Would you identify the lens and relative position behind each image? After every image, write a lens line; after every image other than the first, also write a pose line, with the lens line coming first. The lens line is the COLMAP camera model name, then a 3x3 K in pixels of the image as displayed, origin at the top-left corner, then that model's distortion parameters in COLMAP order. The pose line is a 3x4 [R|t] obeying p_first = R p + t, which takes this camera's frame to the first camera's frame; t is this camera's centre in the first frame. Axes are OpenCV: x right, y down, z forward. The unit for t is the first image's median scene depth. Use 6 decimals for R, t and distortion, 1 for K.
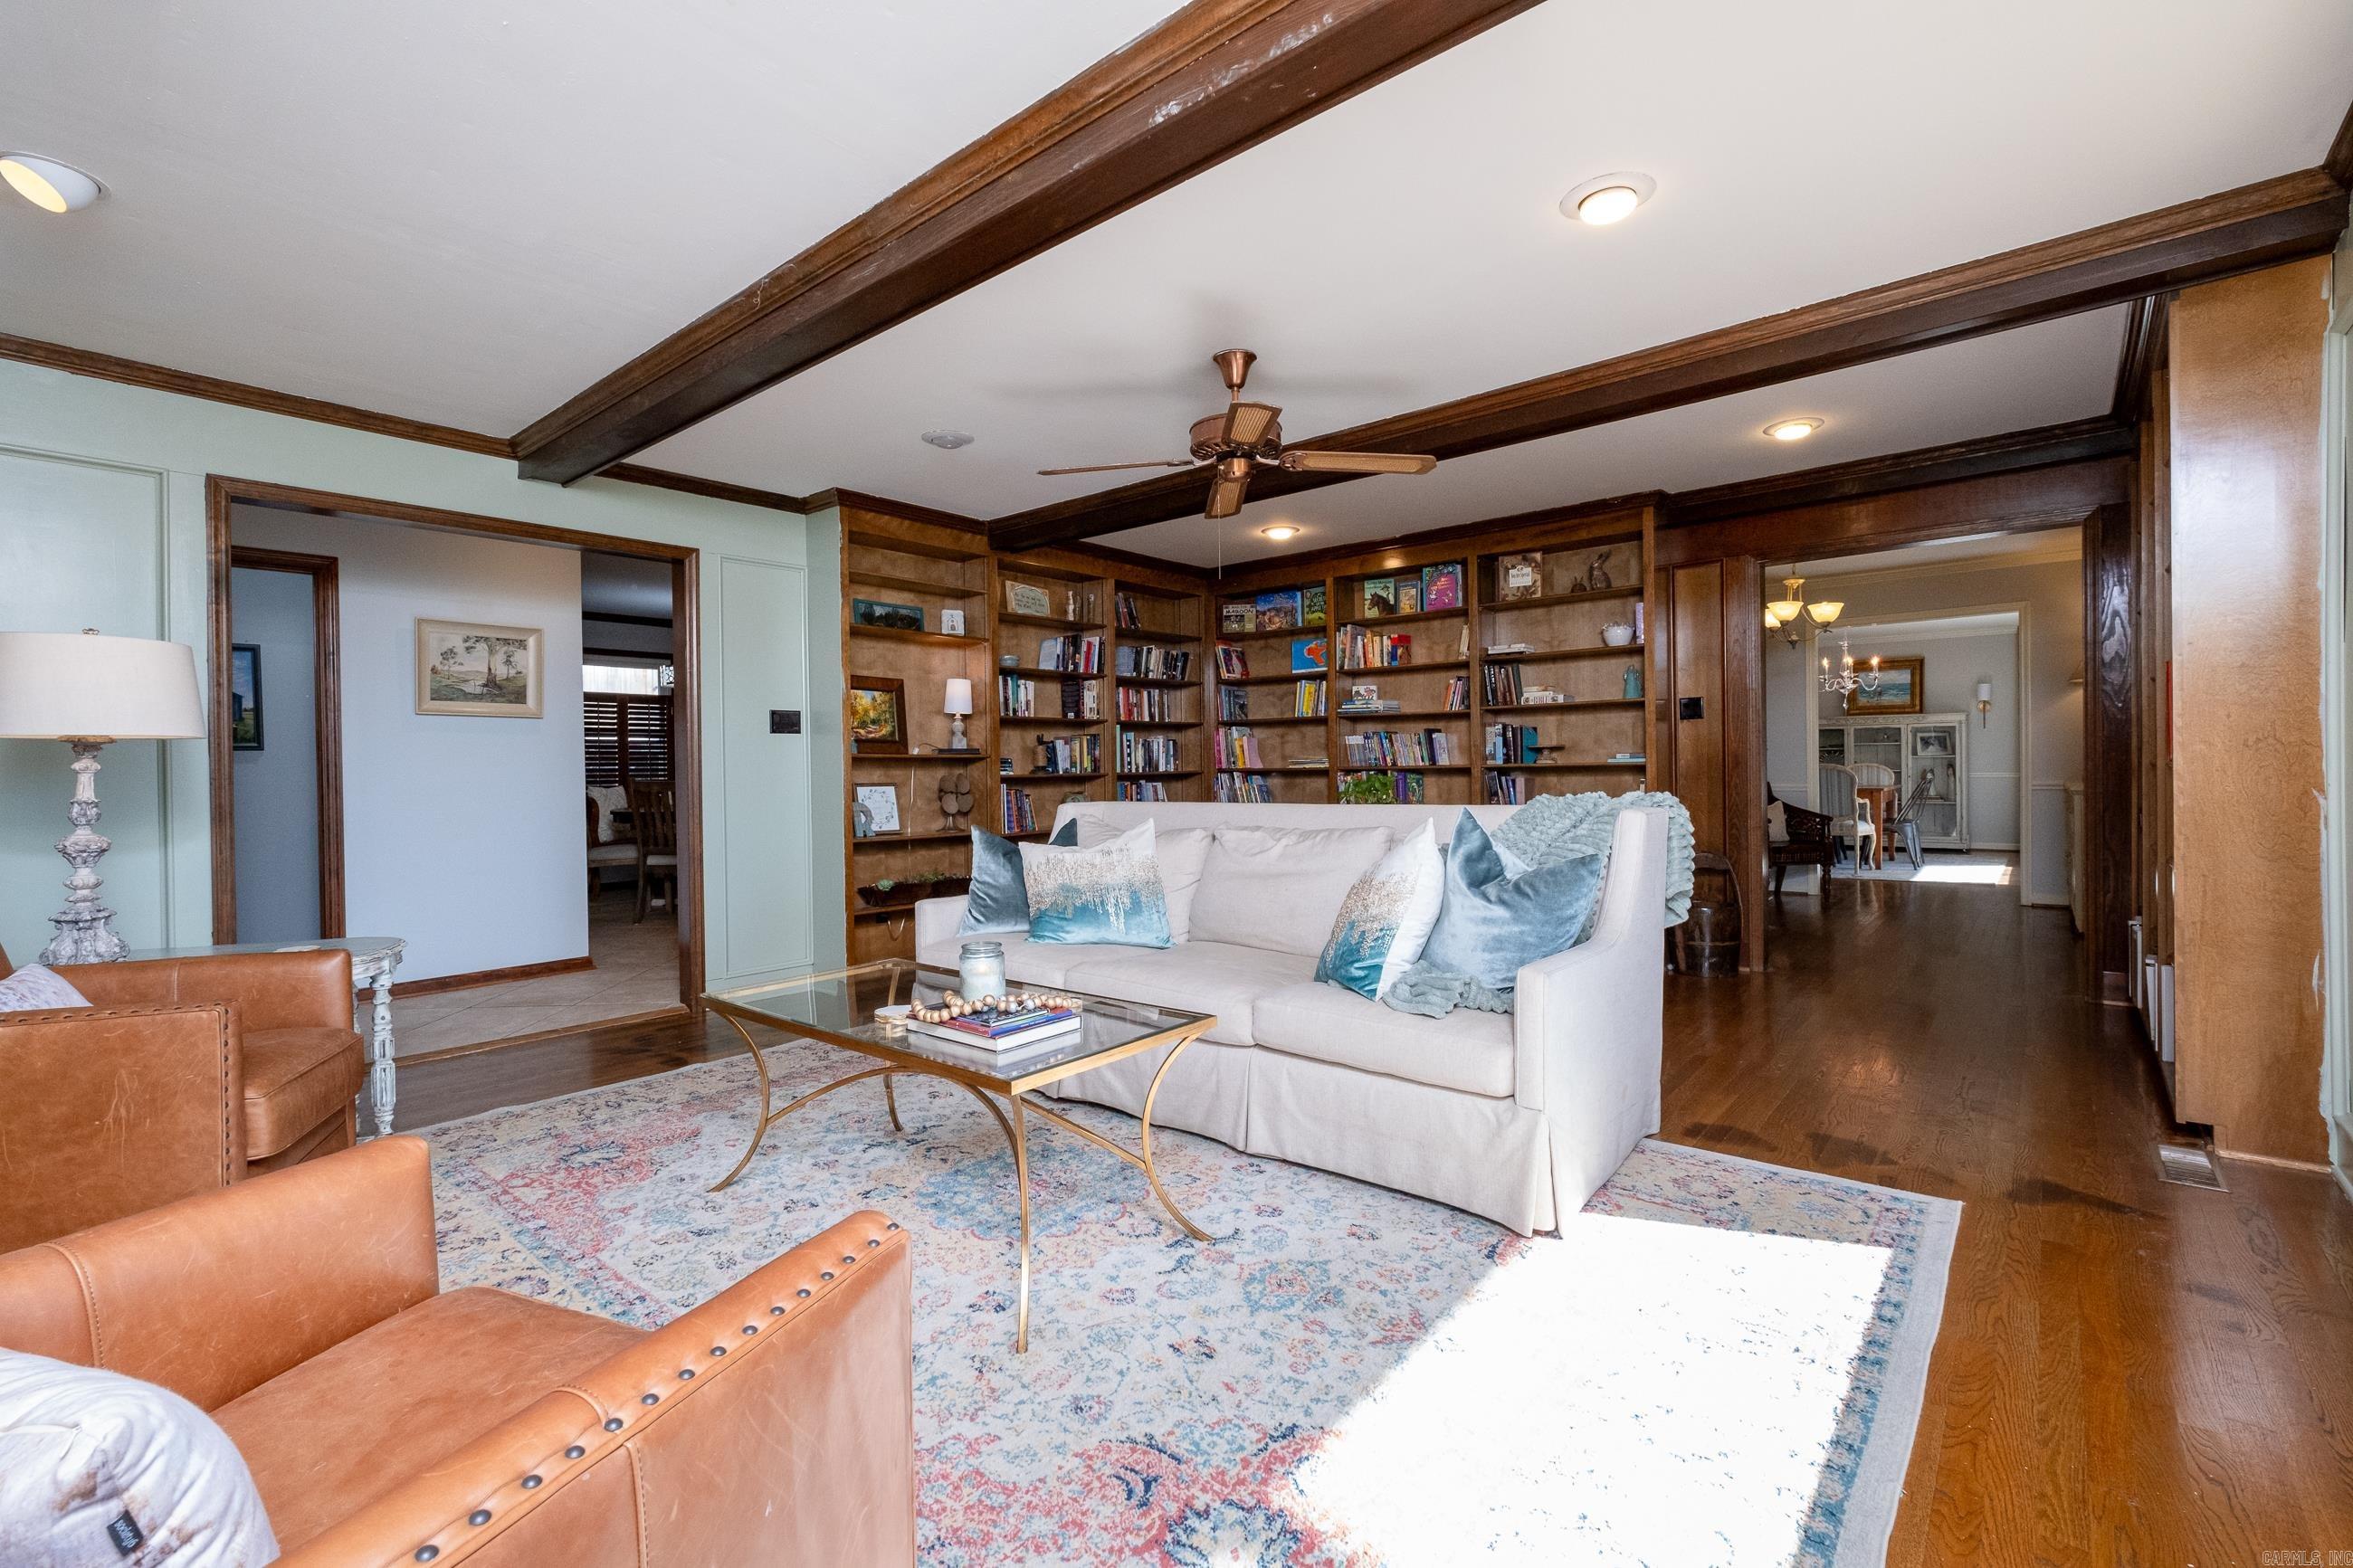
lens RADIAL K [[1050.8, 0, 1156.8], [0, 1050.8, 781.0], [0, 0, 1]] dist [-0.003373, -0.002199]
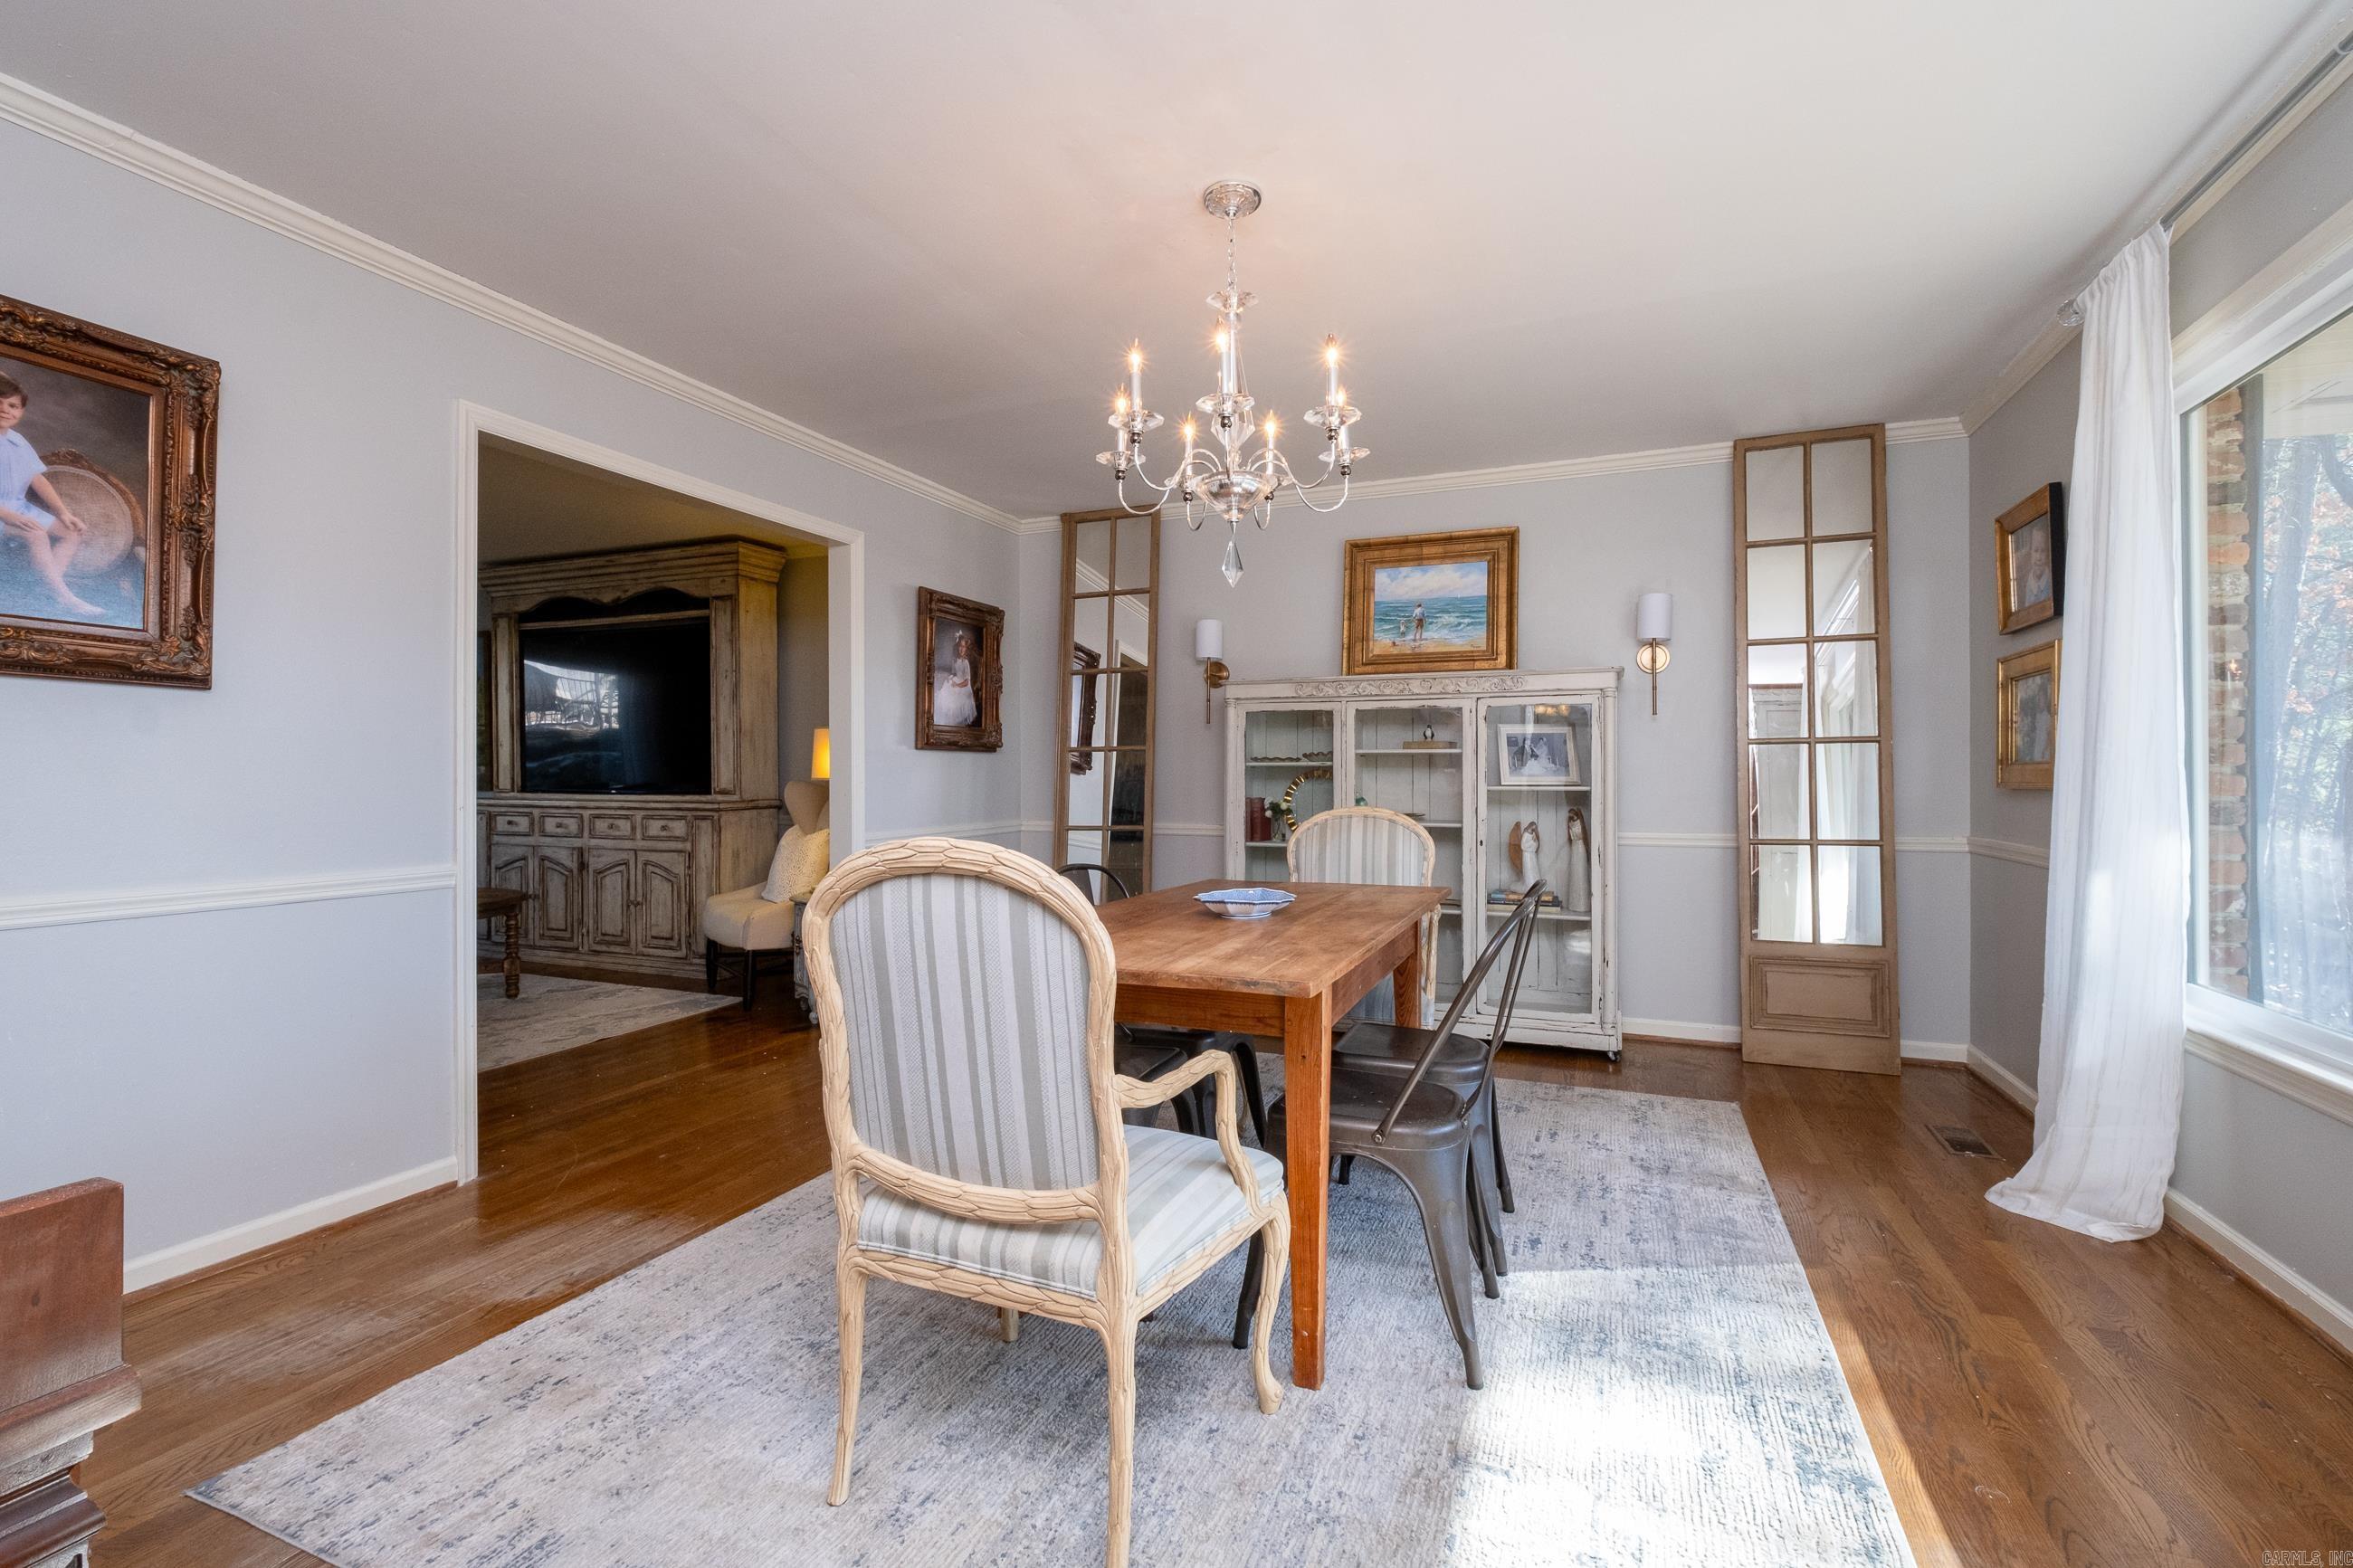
lens RADIAL K [[1050.8, 0, 1171.5], [0, 1050.8, 776.7], [0, 0, 1]] dist [-0.003373, -0.002199]
pose [[0.951952, 0.017468, 0.305748, 0.834640], [-0.011534, 0.999709, -0.021202, -0.029758], [-0.306029, 0.016657, 0.951877, 1.136038]]
